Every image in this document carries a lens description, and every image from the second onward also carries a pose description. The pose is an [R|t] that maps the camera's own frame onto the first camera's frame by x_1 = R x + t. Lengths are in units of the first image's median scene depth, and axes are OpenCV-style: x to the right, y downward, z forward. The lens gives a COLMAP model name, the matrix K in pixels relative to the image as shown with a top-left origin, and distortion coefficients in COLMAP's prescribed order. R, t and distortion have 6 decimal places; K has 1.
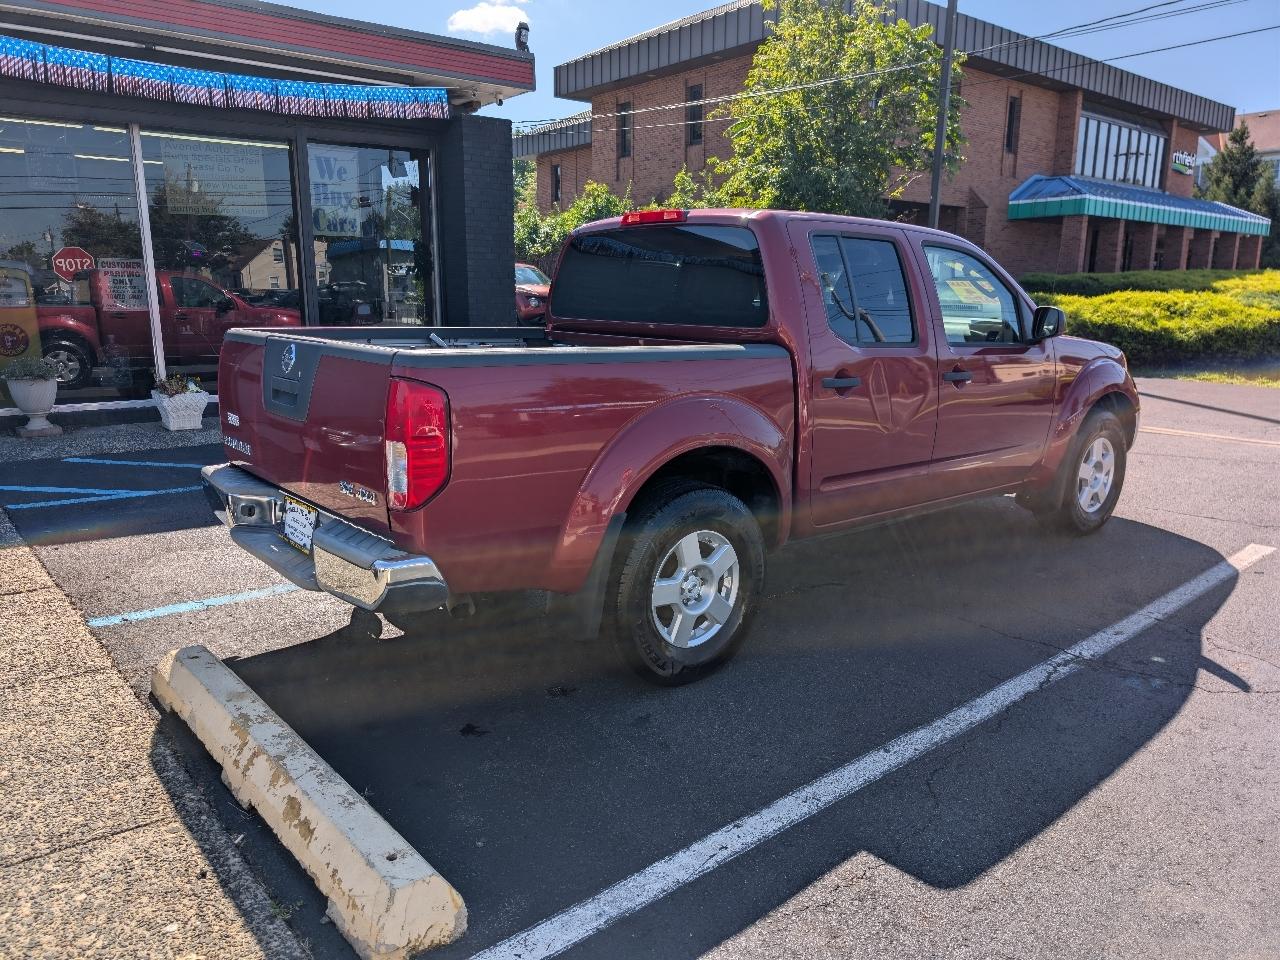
lens RADIAL K [[919.1, 0, 639.0], [0, 919.1, 488.8], [0, 0, 1]] dist [0.019345, -0.014755]
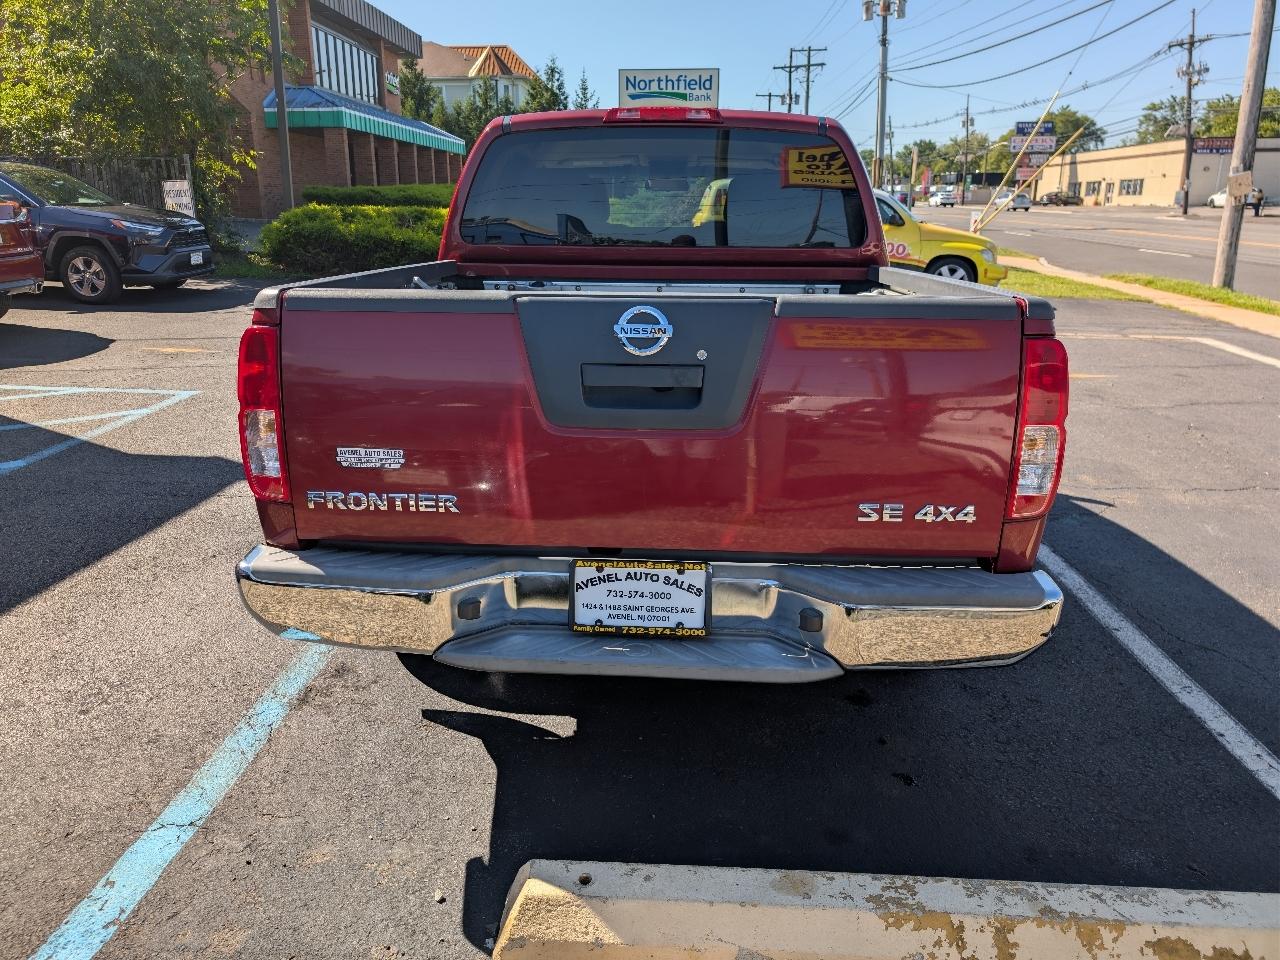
lens RADIAL K [[919.1, 0, 621.3], [0, 919.1, 465.7], [0, 0, 1]] dist [0.019345, -0.014755]
pose [[0.690990, -0.200982, 0.694362, -0.340523], [0.154266, 0.979442, 0.129981, -0.056314], [-0.706211, 0.017301, 0.707790, 0.246573]]
